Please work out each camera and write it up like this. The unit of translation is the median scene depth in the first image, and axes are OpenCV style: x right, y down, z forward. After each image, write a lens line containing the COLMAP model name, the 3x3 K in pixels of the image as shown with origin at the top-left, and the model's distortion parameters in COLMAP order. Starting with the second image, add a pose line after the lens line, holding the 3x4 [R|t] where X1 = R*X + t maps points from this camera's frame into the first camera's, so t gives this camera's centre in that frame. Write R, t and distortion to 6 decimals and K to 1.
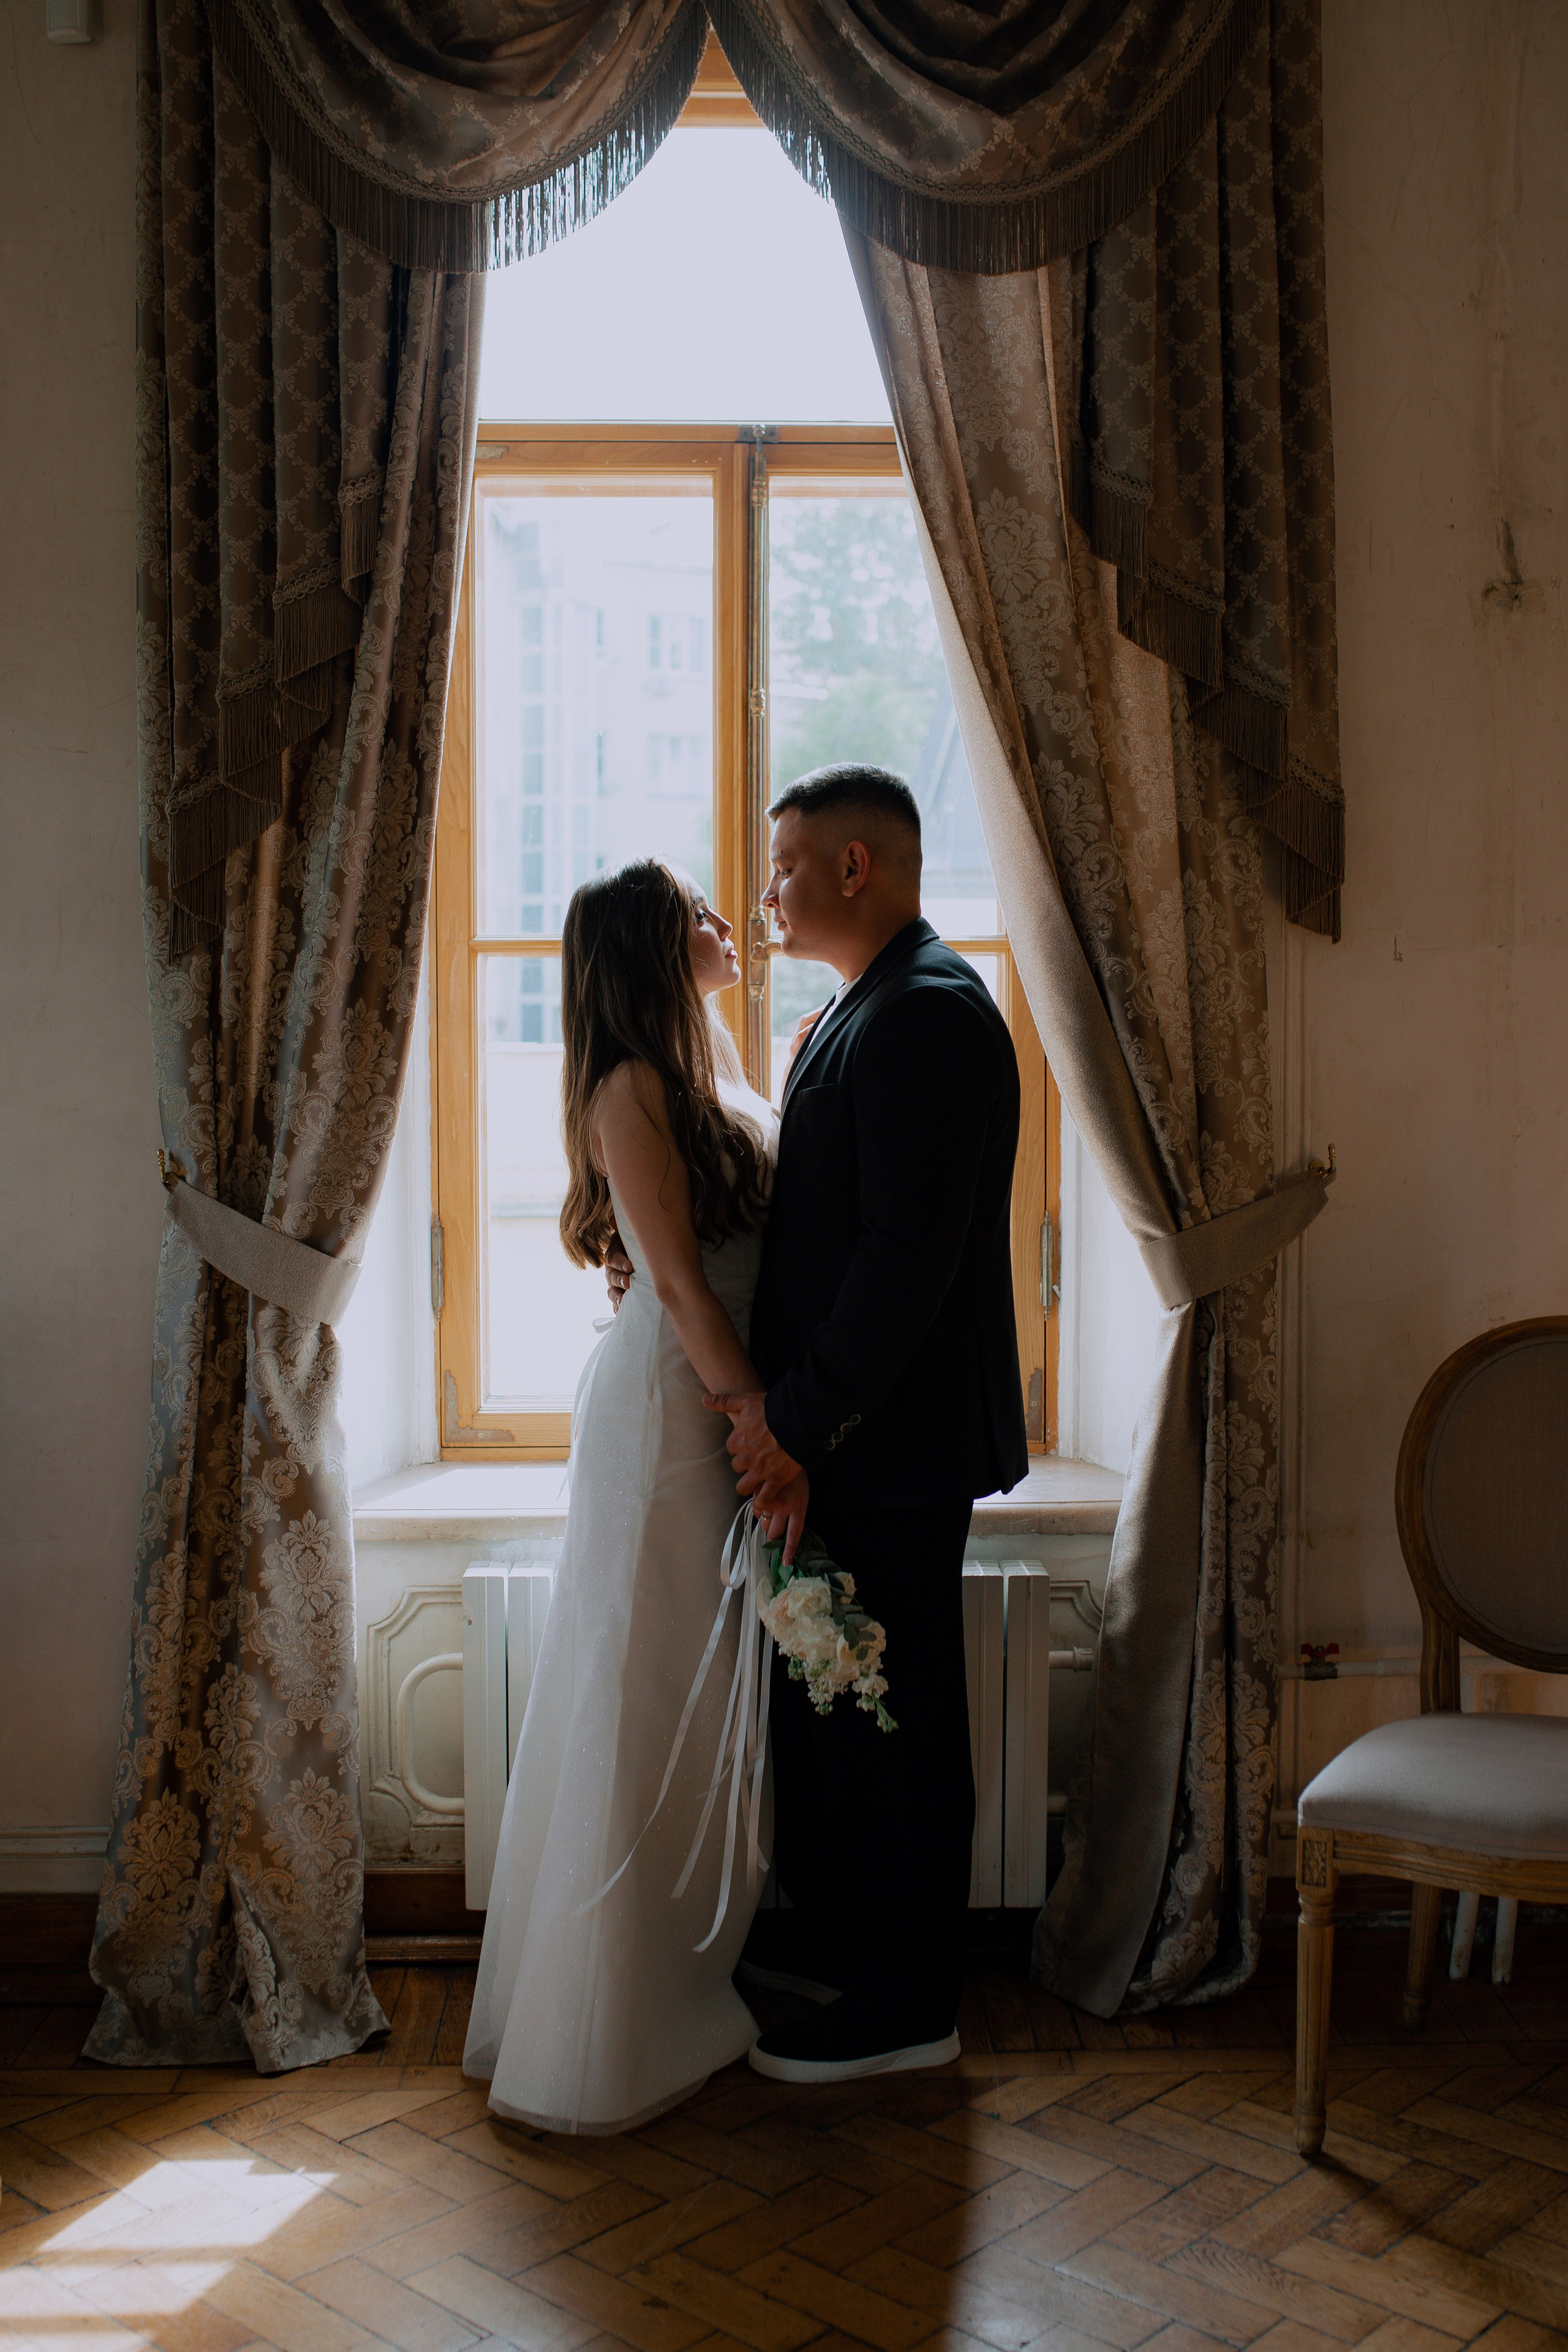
lens RADIAL K [[2338.7, 0, 784.0], [0, 2338.7, 1176.0], [0, 0, 1]] dist [-0.056319, 0.092433]
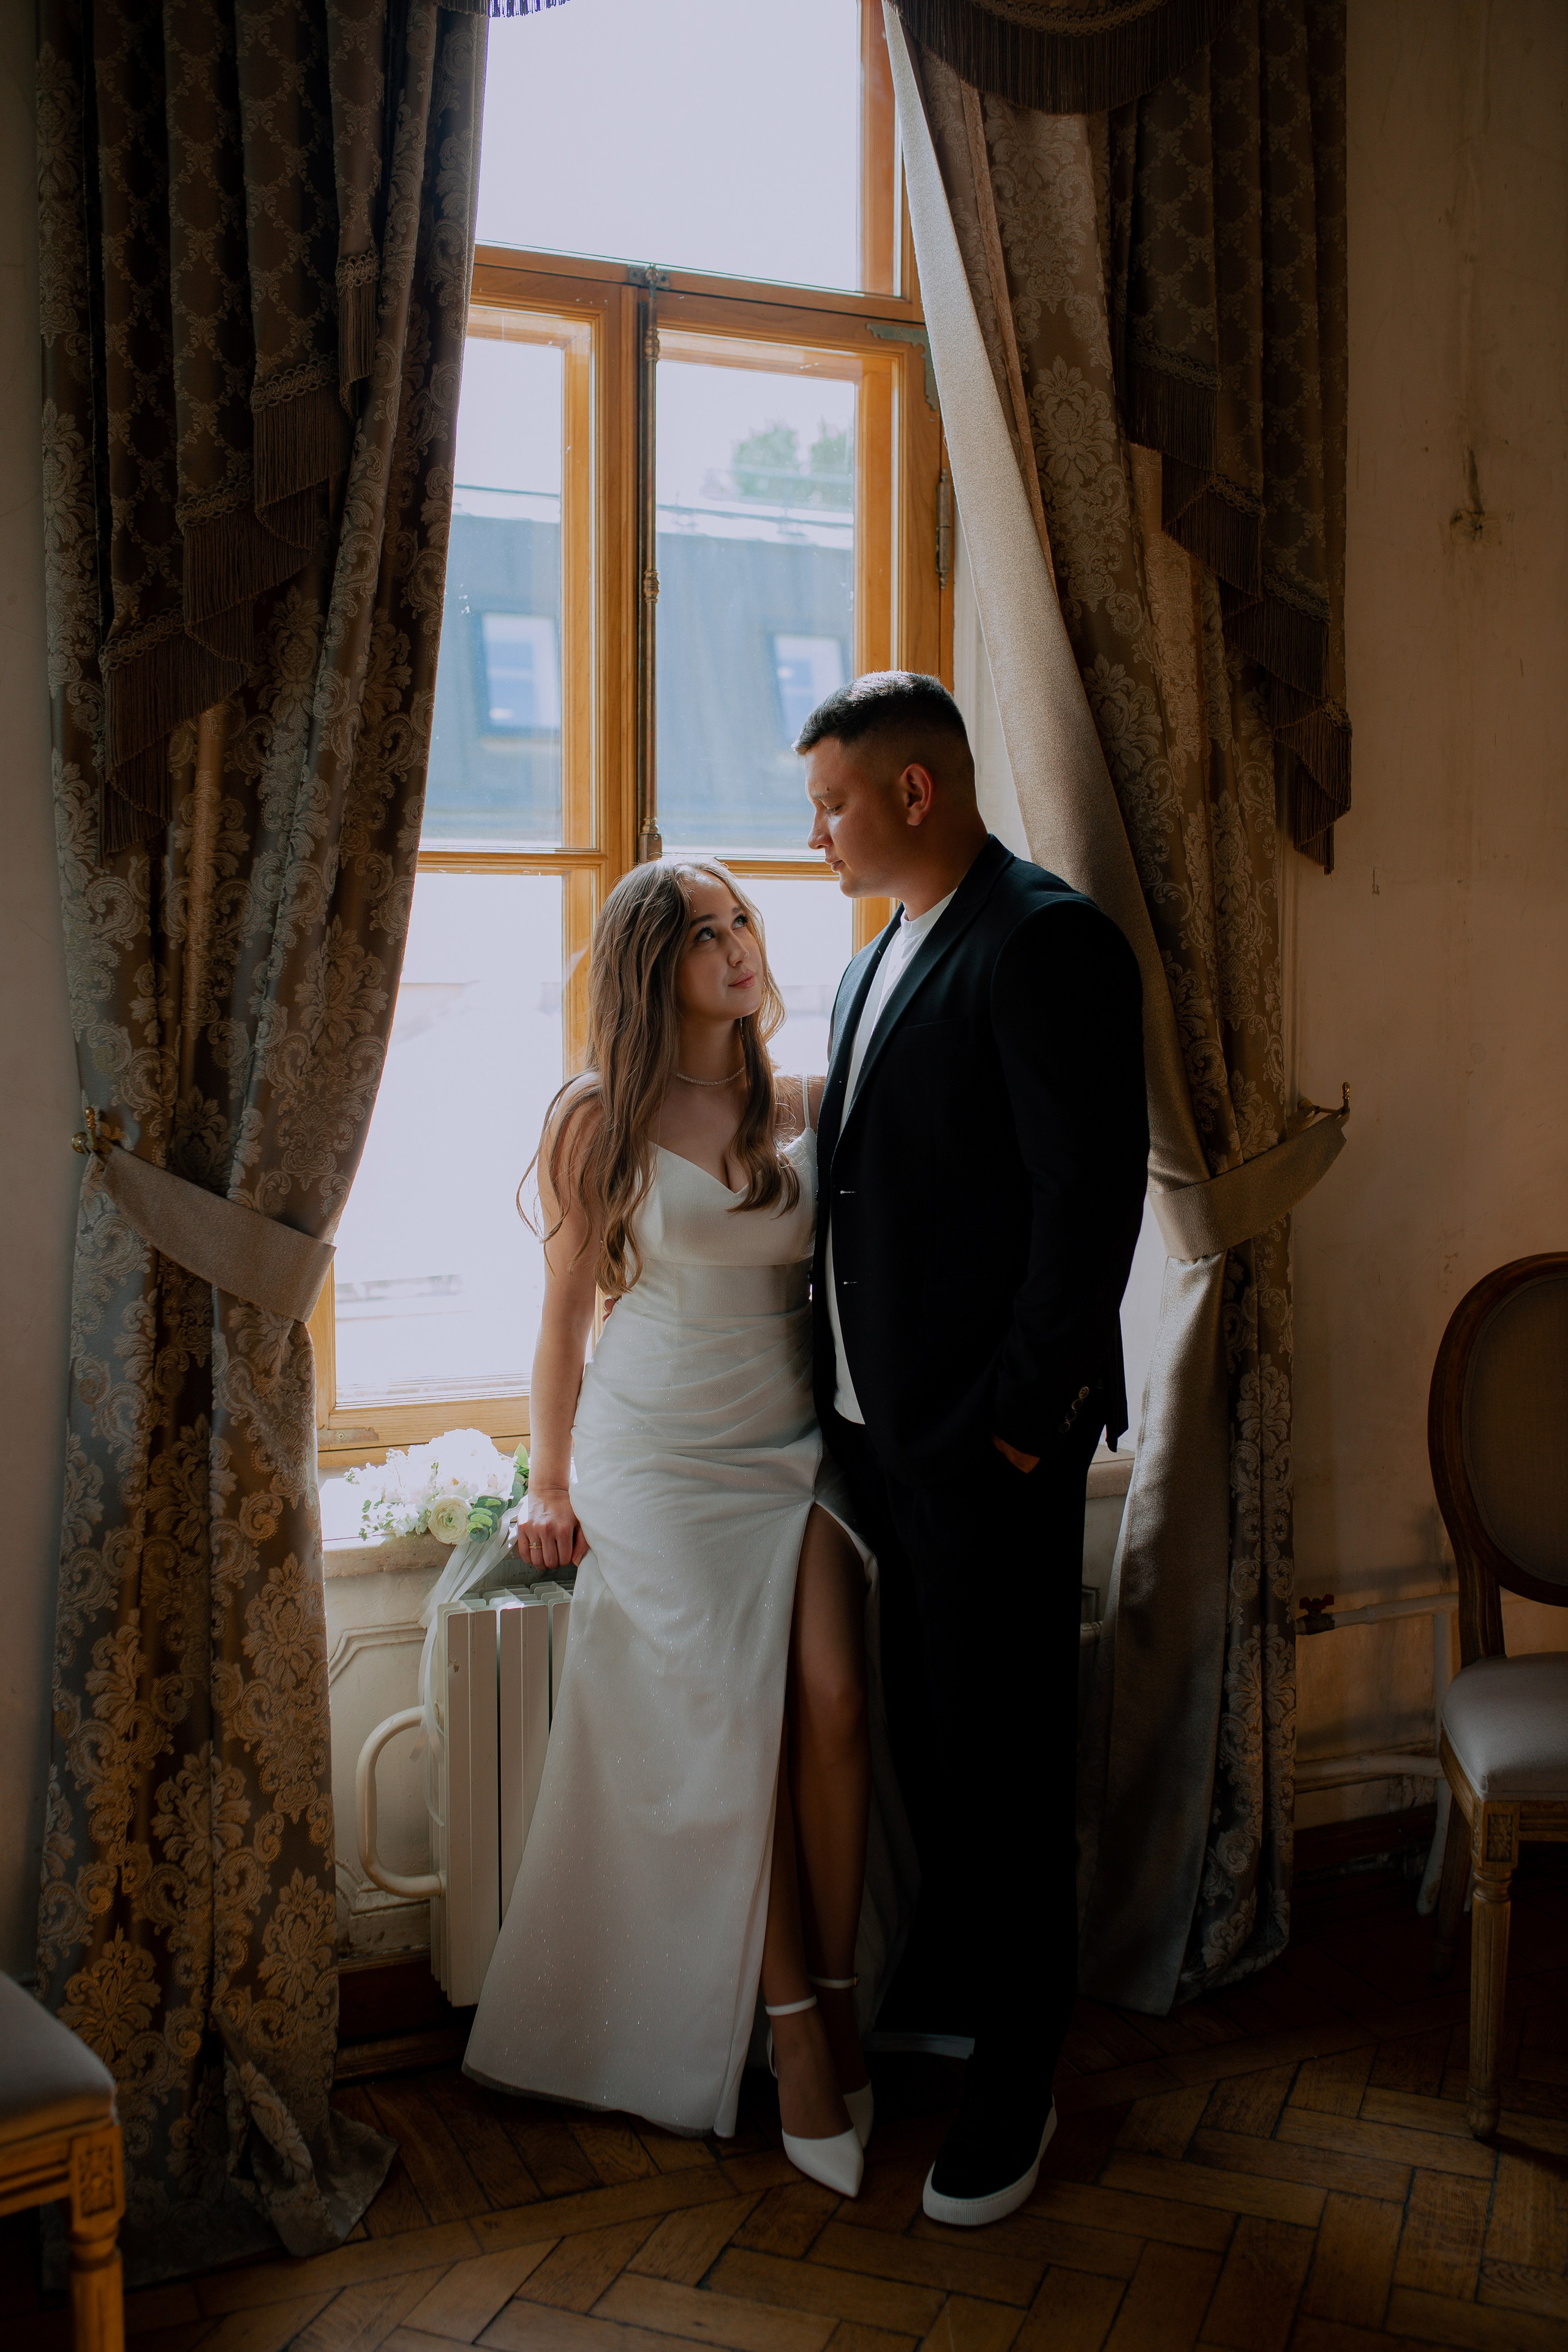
lens RADIAL K [[2205.8, 0, 784.0], [0, 2205.8, 1176.0], [0, 0, 1]] dist [-0.060961, 0.096115]
pose [[0.932293, -0.026577, 0.360727, -0.315739], [0.014719, 0.999258, 0.035581, -0.011093], [-0.361405, -0.027863, 0.931993, 0.239467]]
